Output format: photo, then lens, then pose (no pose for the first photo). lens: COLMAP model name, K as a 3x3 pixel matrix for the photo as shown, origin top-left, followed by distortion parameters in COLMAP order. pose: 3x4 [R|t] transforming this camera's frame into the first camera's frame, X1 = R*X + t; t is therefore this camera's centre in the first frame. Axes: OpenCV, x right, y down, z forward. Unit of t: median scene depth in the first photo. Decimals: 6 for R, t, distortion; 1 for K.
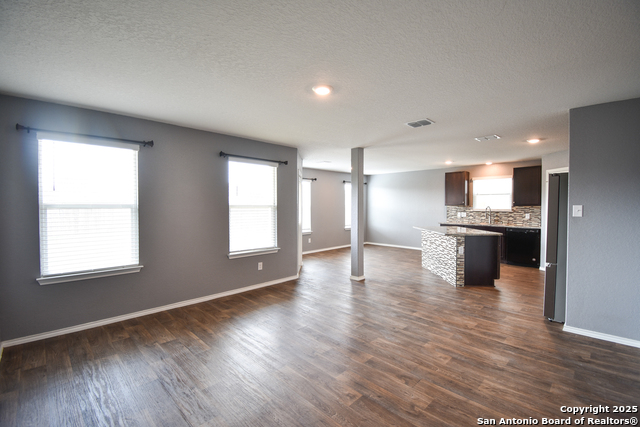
lens RADIAL K [[282.2, 0, 323.2], [0, 282.2, 211.3], [0, 0, 1]] dist [0.008985, -0.015873]
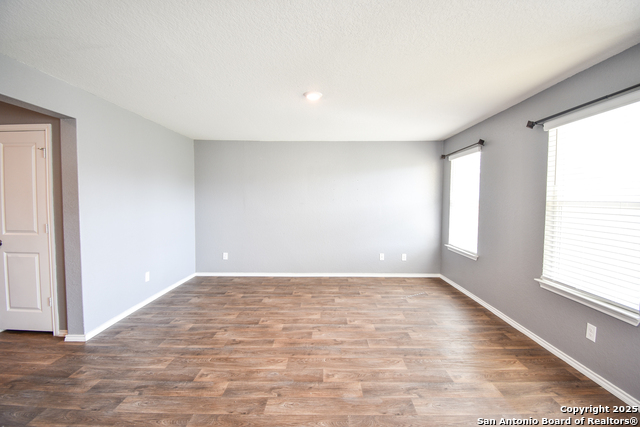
lens RADIAL K [[282.2, 0, 323.2], [0, 282.2, 211.3], [0, 0, 1]] dist [0.008985, -0.015873]
pose [[-0.714521, 0.027058, -0.699091, 0.751075], [-0.021264, 0.997950, 0.060359, -0.044211], [0.699291, 0.057993, -0.712481, 1.835766]]
